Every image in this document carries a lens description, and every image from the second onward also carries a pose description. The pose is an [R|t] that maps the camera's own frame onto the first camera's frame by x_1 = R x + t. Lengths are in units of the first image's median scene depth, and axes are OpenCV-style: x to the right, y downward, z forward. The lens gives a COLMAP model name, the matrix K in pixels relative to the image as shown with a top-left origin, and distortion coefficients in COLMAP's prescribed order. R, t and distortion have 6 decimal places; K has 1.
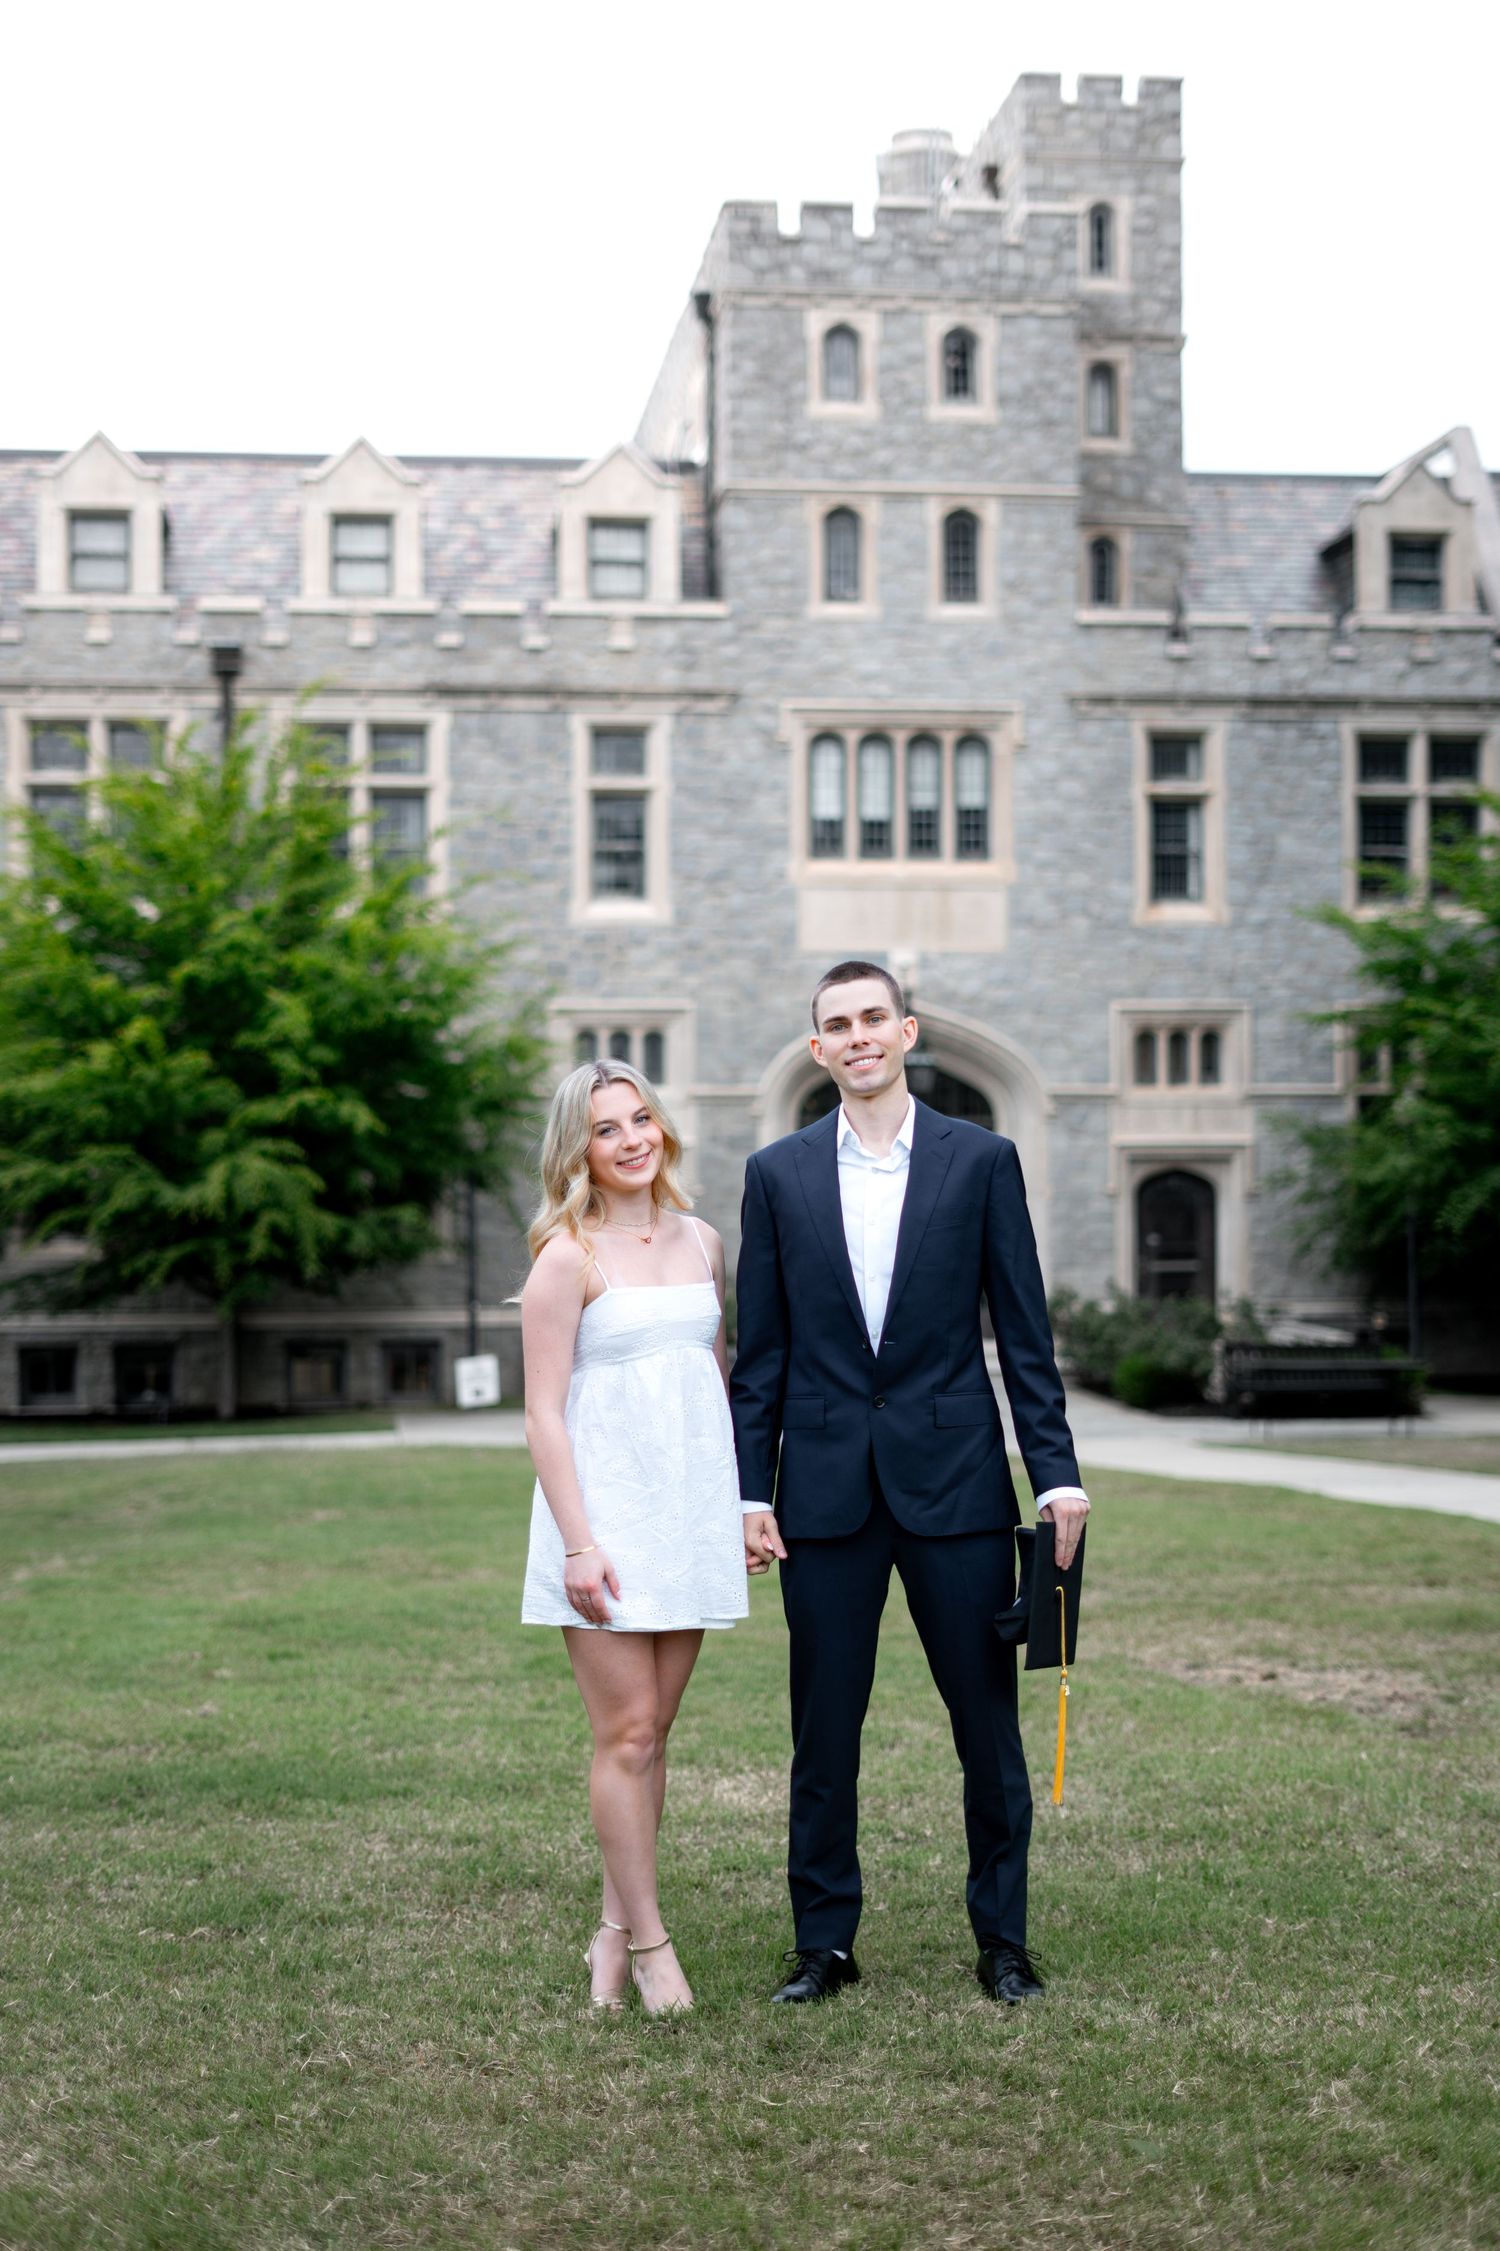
lens RADIAL K [[3323.2, 0, 750.0], [0, 3323.2, 1125.5], [0, 0, 1]] dist [-0.029109, 0.033930]
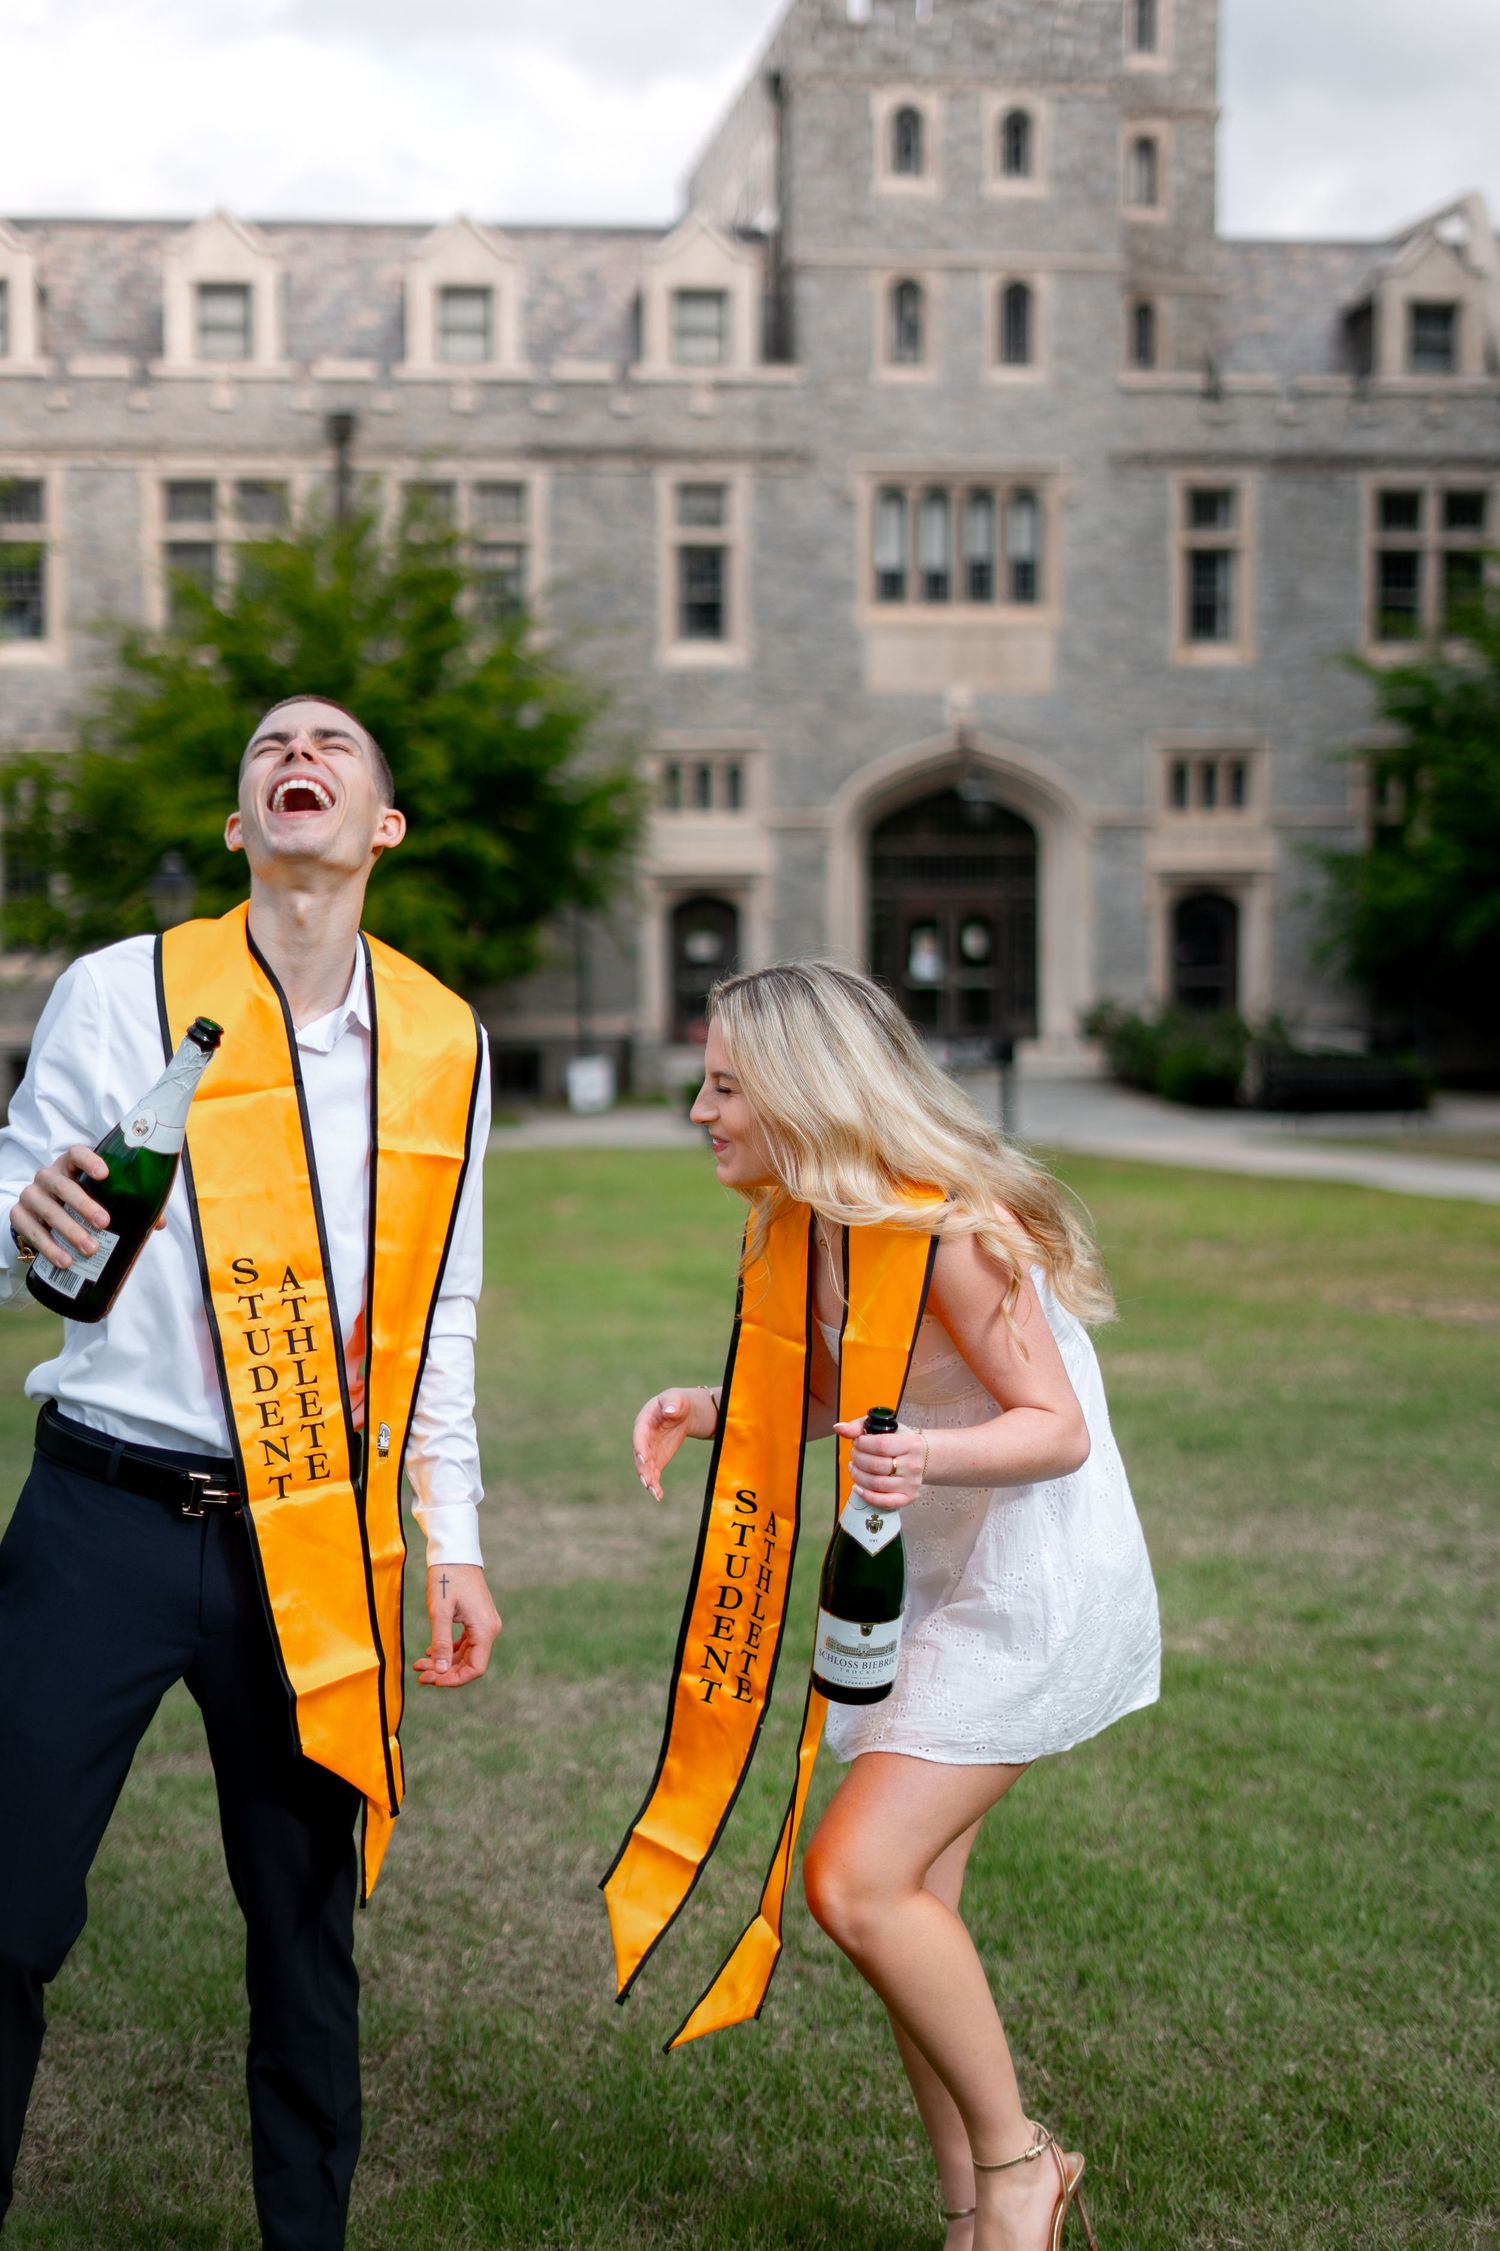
lens RADIAL K [[3323.2, 0, 750.0], [0, 3323.2, 1125.5], [0, 0, 1]] dist [-0.029109, 0.033930]
pose [[0.999950, -0.001730, 0.009836, -0.034800], [0.000785, 0.995456, 0.095224, -0.014260], [-0.009956, -0.095212, 0.995407, -0.105086]]
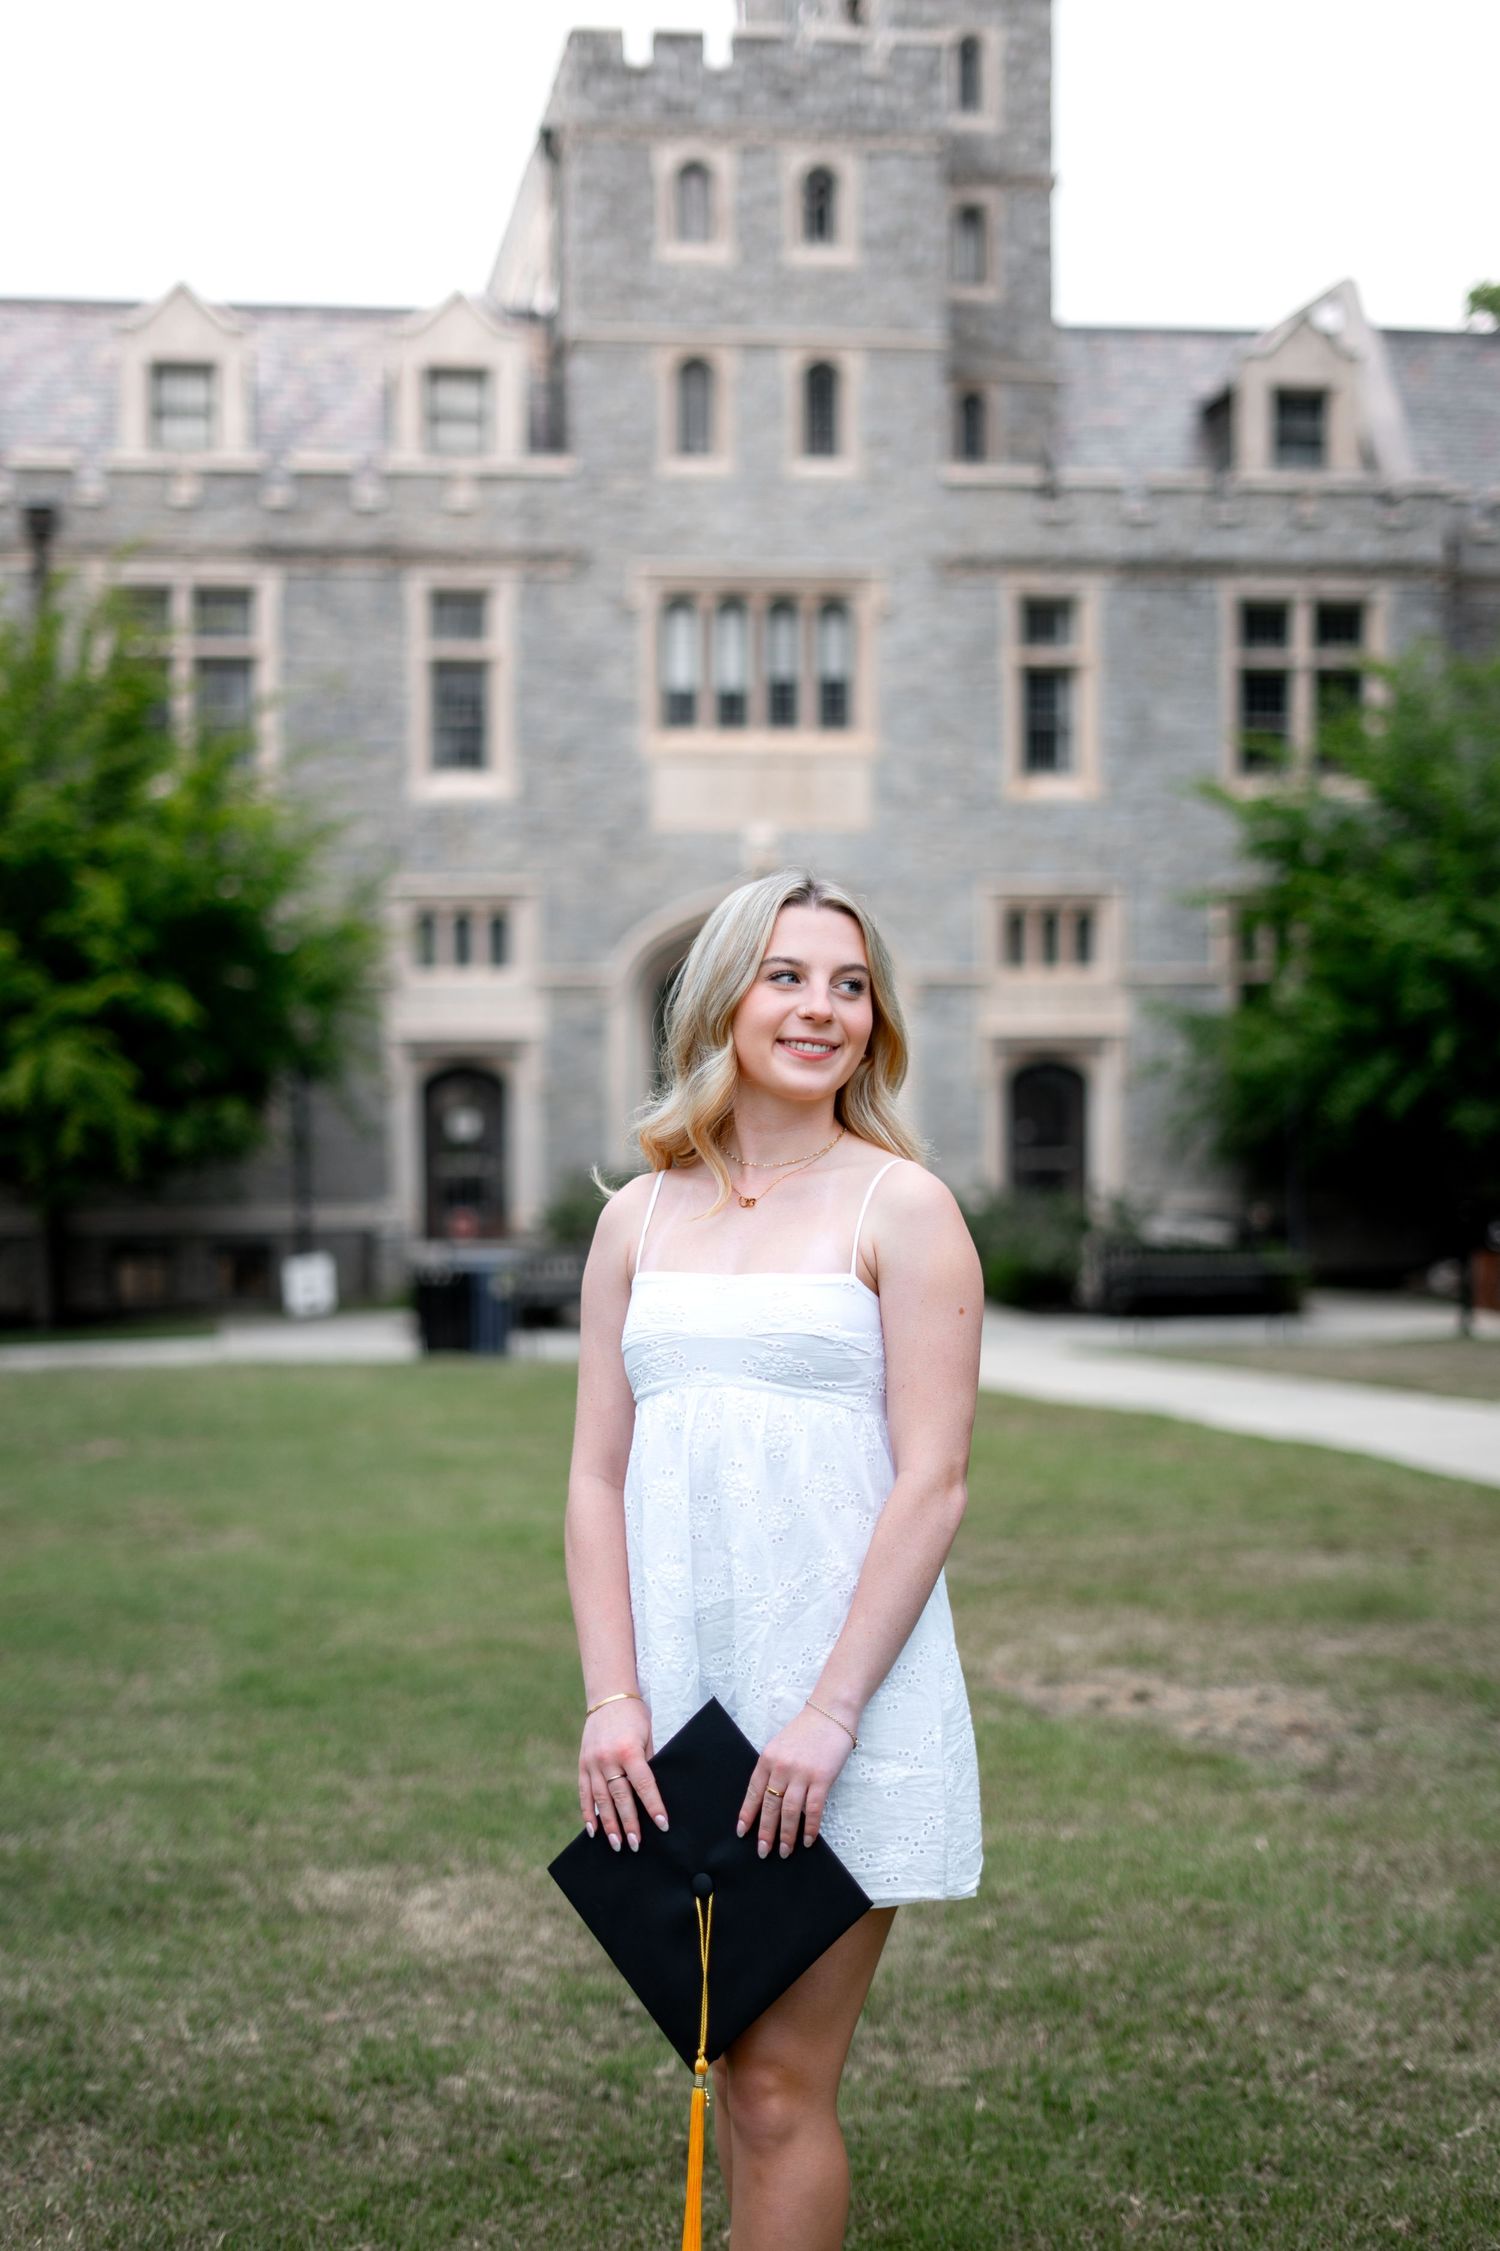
lens RADIAL K [[3323.2, 0, 750.0], [0, 3323.2, 1125.5], [0, 0, 1]] dist [-0.029109, 0.033930]
pose [[0.999332, -0.004429, 0.036265, 0.008332], [0.003177, 0.999399, 0.034518, -0.000654], [-0.036396, -0.034379, 0.998746, 0.051189]]
